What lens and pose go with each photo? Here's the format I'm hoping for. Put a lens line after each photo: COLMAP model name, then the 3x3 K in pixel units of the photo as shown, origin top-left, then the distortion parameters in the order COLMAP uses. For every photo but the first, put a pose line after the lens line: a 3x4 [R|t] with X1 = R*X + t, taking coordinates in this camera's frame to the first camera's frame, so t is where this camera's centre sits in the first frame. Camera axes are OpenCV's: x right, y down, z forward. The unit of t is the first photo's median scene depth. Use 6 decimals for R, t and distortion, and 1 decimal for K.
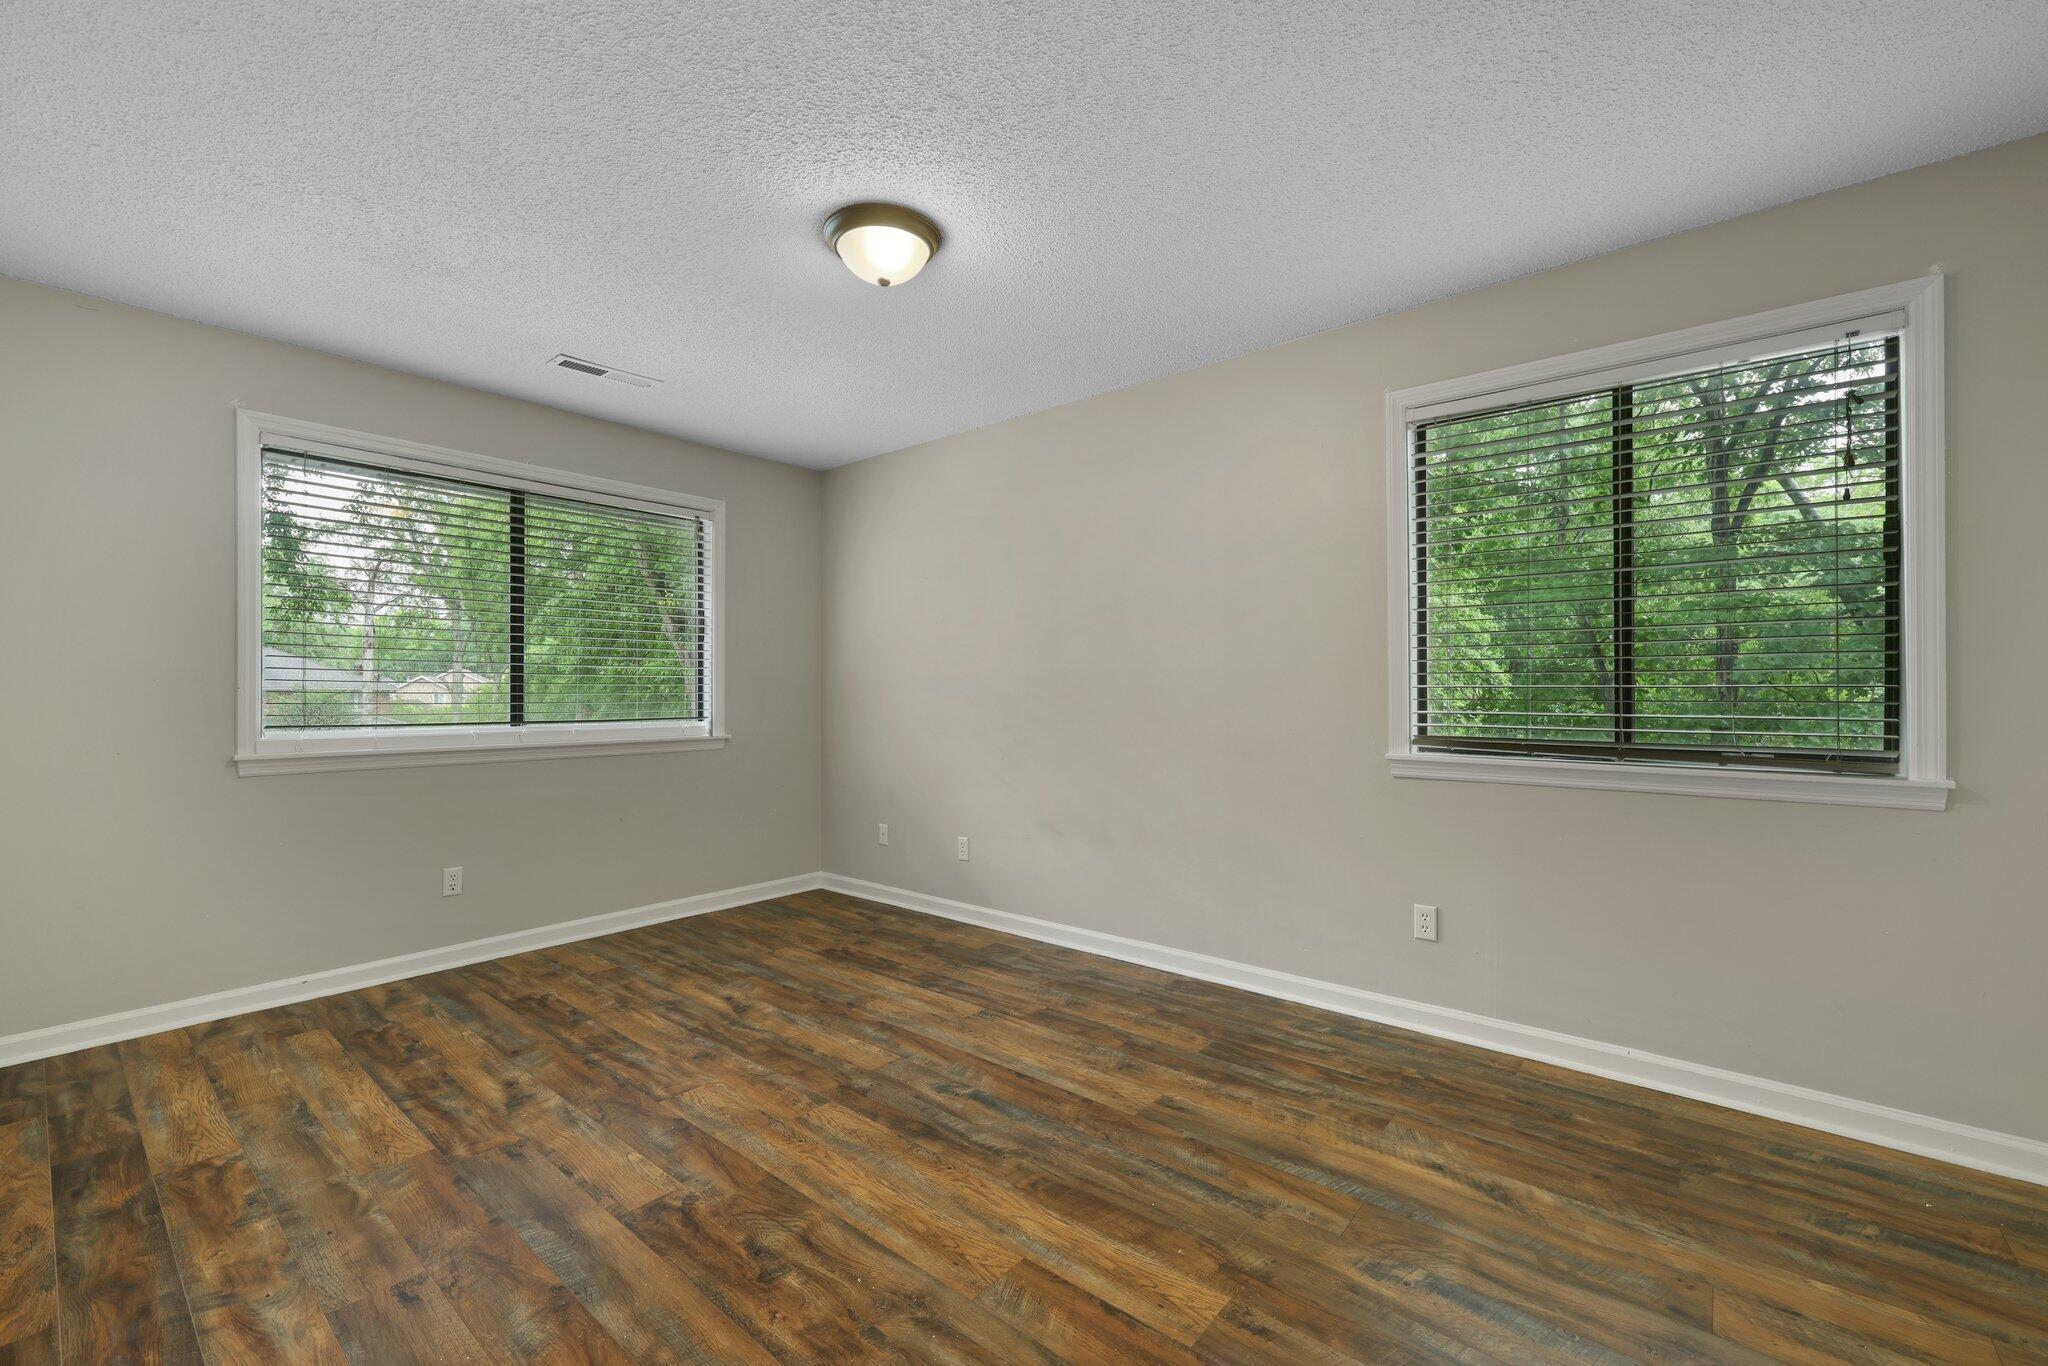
lens RADIAL K [[825.2, 0, 1025.3], [0, 825.2, 692.2], [0, 0, 1]] dist [0.001271, 0.000028]
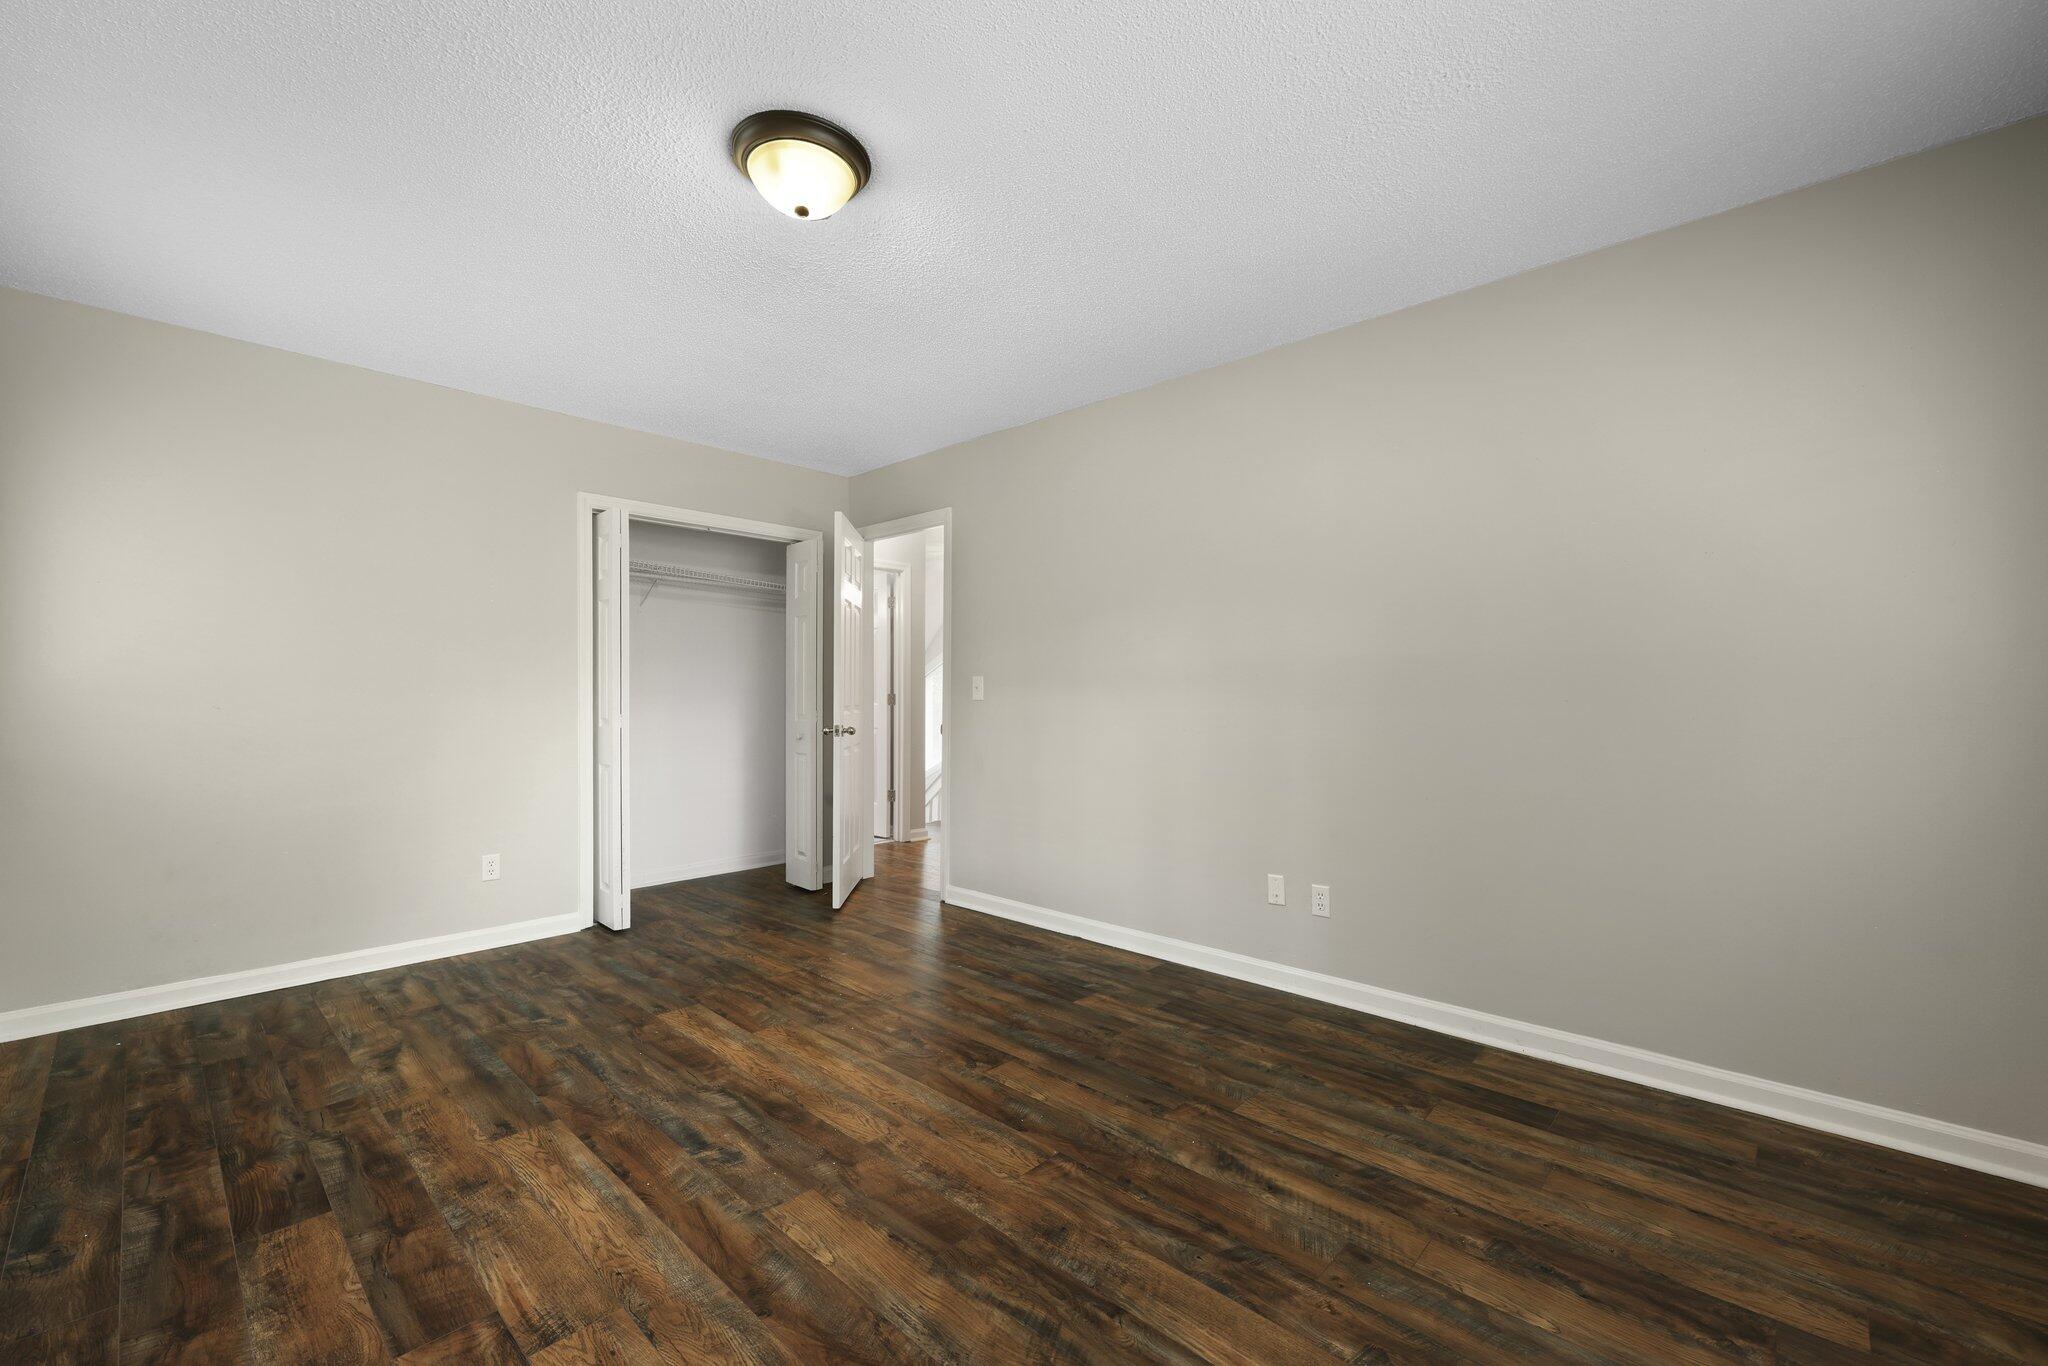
lens RADIAL K [[825.2, 0, 1019.8], [0, 825.2, 688.2], [0, 0, 1]] dist [0.001271, 0.000028]
pose [[-0.997944, 0.003662, 0.063985, -0.472985], [0.002850, 0.999914, -0.012779, 0.017211], [-0.064026, -0.012571, -0.997869, 1.932607]]
